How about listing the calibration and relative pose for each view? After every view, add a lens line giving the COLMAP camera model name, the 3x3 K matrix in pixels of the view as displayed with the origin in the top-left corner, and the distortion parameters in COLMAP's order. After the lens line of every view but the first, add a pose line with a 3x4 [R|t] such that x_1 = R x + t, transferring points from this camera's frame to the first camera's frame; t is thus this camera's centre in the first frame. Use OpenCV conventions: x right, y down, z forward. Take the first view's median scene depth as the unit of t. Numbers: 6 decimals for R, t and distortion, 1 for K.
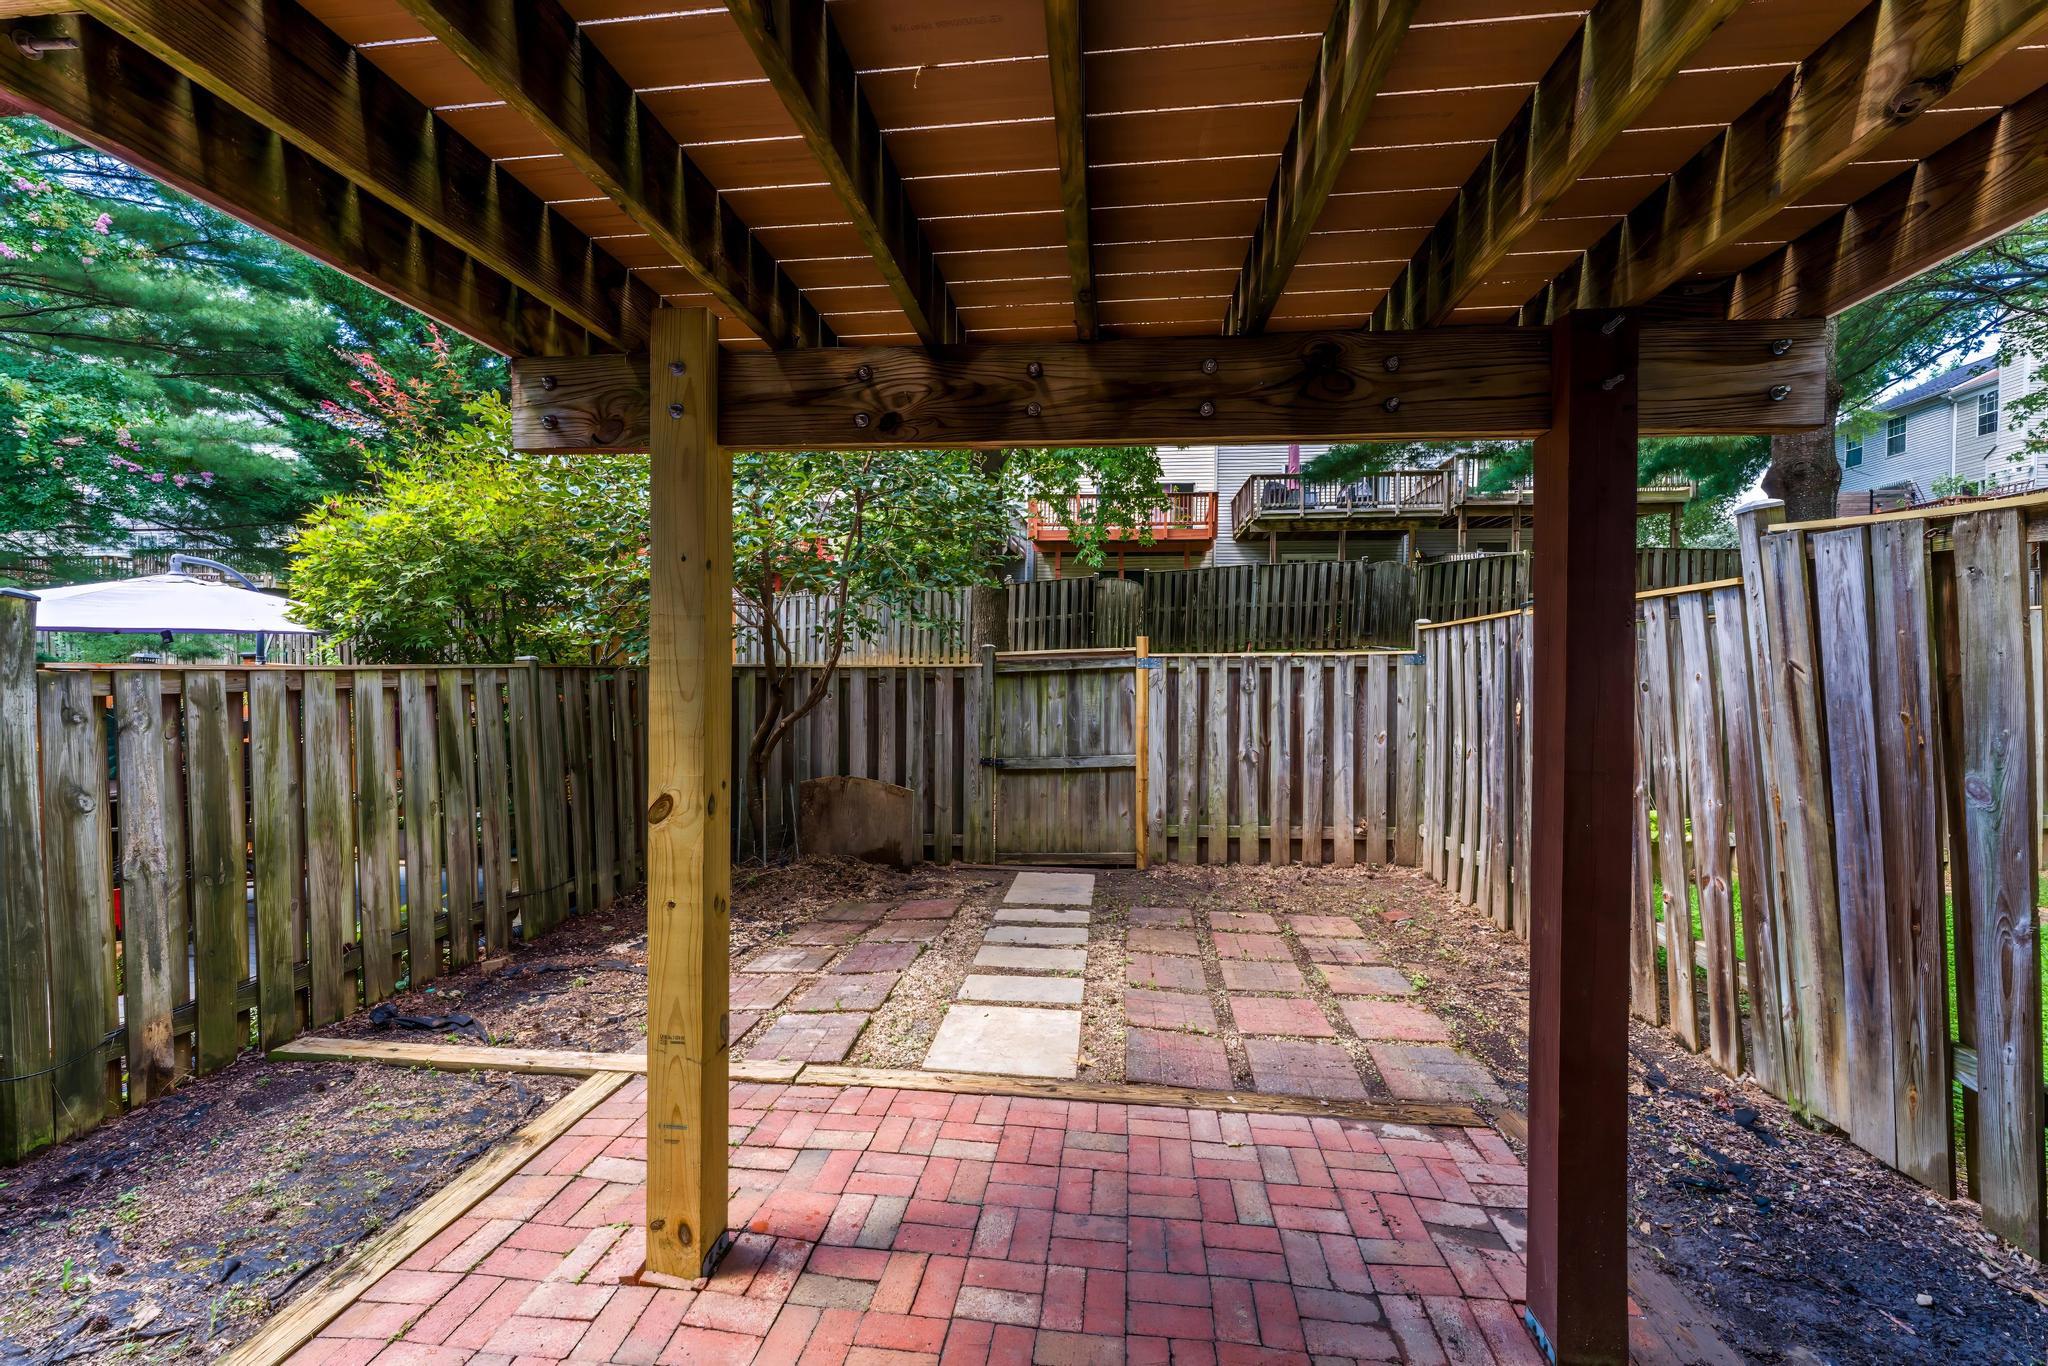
lens RADIAL K [[829.9, 0, 1032.2], [0, 829.9, 684.2], [0, 0, 1]] dist [0.002002, -0.000092]
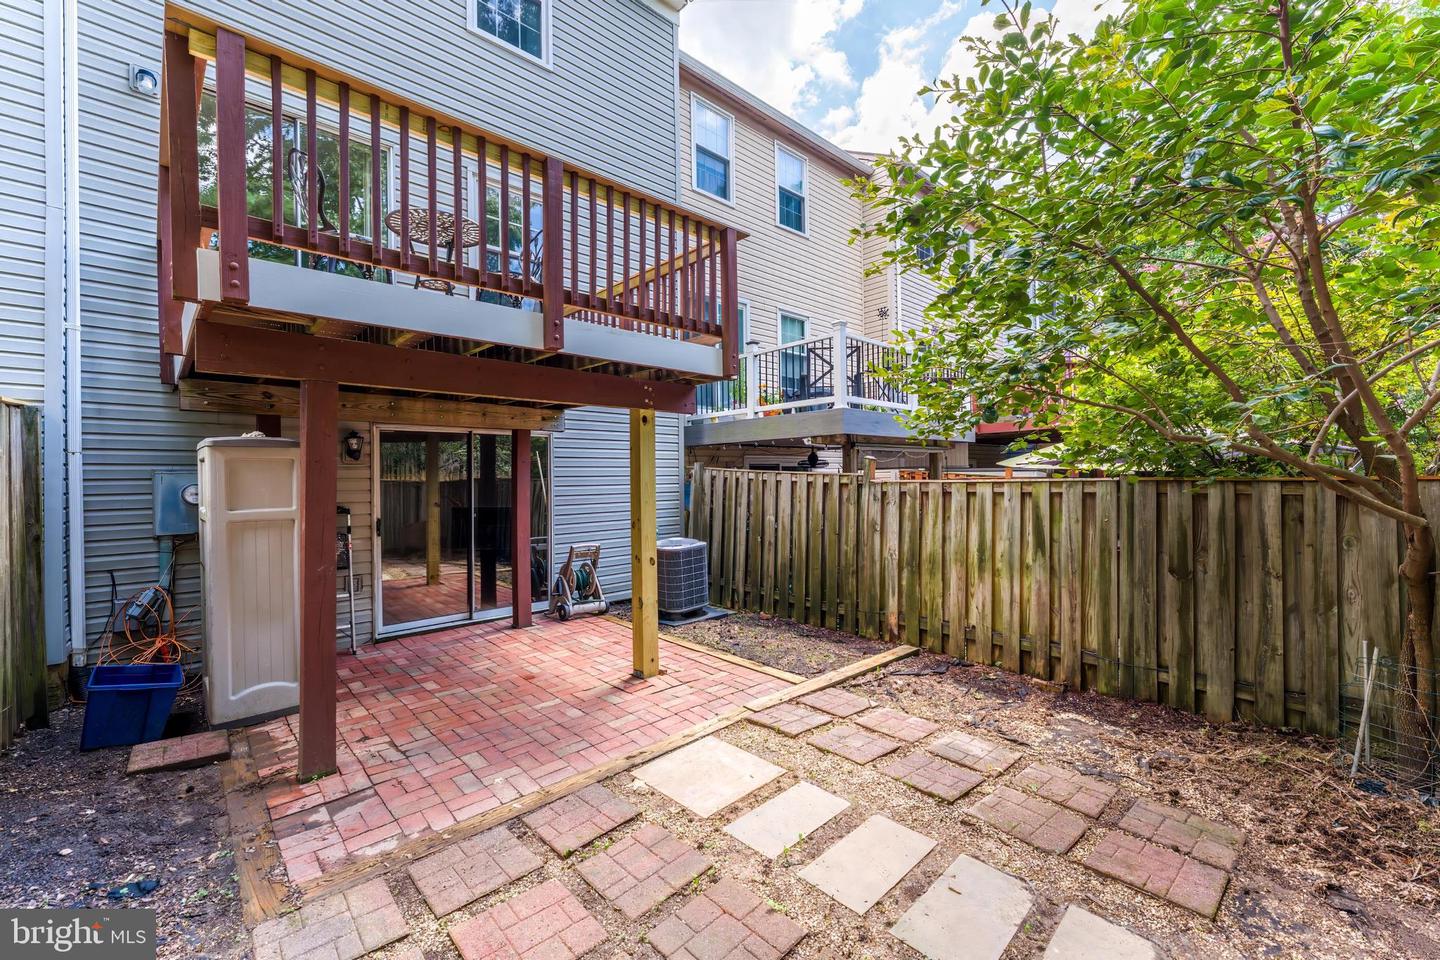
lens RADIAL K [[583.6, 0, 724.2], [0, 583.6, 480.6], [0, 0, 1]] dist [0.002002, -0.000092]
pose [[-0.643357, -0.001505, -0.765565, 0.690403], [-0.015536, 0.999818, 0.011090, -0.032486], [0.765409, 0.019029, -0.643263, 1.710128]]
